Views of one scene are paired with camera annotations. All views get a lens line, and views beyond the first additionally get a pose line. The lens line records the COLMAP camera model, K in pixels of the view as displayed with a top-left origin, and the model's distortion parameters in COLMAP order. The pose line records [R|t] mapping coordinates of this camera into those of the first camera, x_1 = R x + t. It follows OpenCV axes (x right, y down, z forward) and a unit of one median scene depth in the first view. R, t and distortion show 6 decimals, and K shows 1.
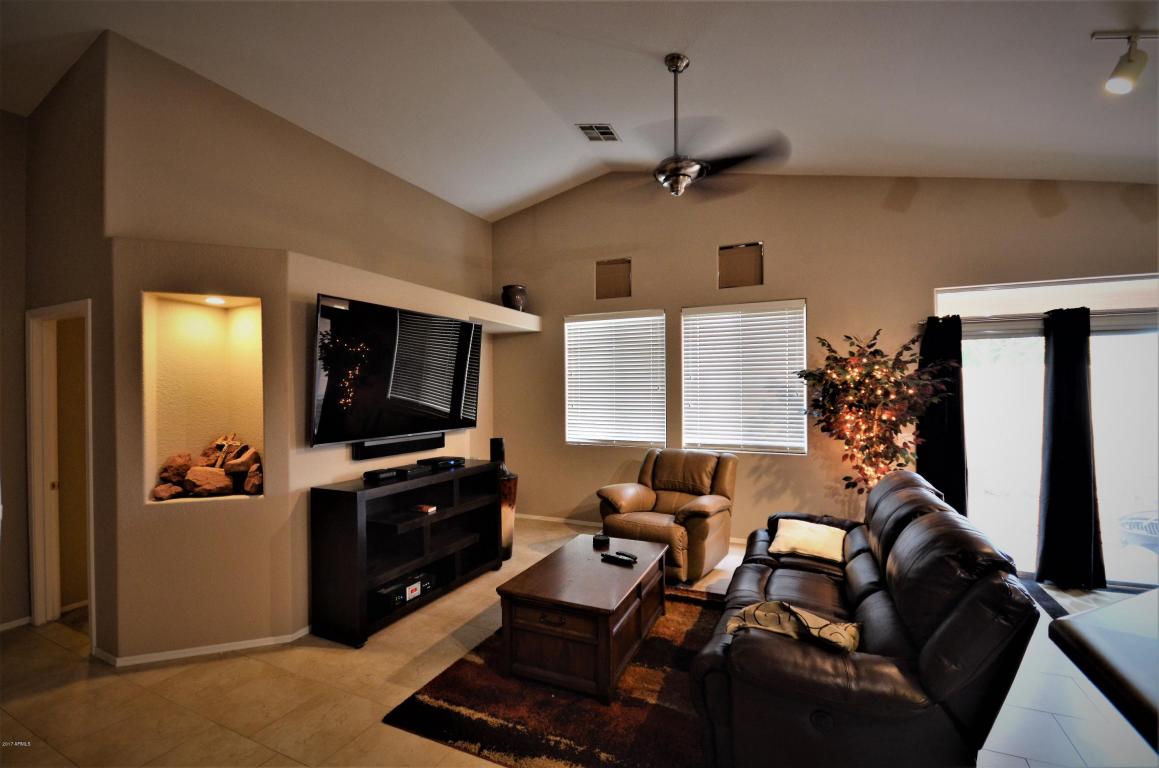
lens RADIAL K [[511.4, 0, 573.4], [0, 511.4, 391.9], [0, 0, 1]] dist [0.010331, -0.011569]
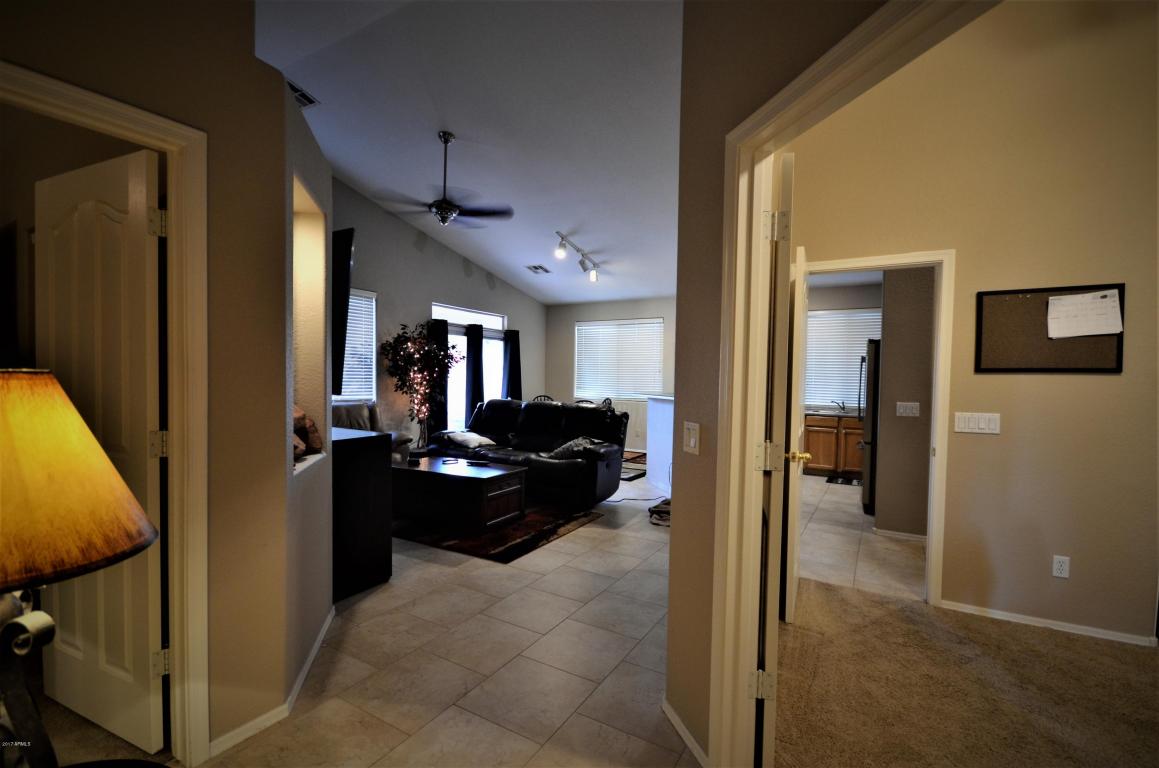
lens RADIAL K [[511.4, 0, 573.4], [0, 511.4, 391.9], [0, 0, 1]] dist [0.010331, -0.011569]
pose [[0.094415, -0.021719, 0.995296, -1.255451], [-0.013439, 0.999643, 0.023089, 0.069247], [-0.995442, -0.015556, 0.094090, 0.457683]]
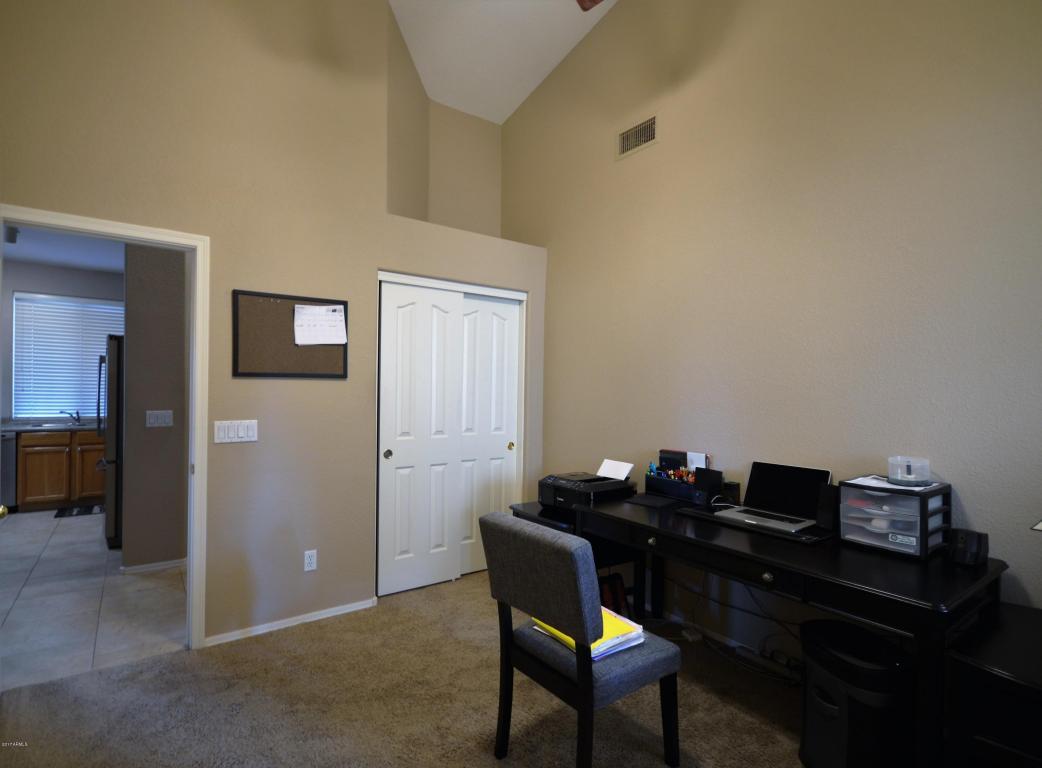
lens RADIAL K [[516.9, 0, 502.3], [0, 516.9, 391.3], [0, 0, 1]] dist [0.014504, -0.013394]
pose [[-0.877747, -0.004317, 0.479105, -1.104573], [-0.003614, 0.999991, 0.002389, 0.066818], [-0.479111, 0.000365, -0.877754, 0.381803]]
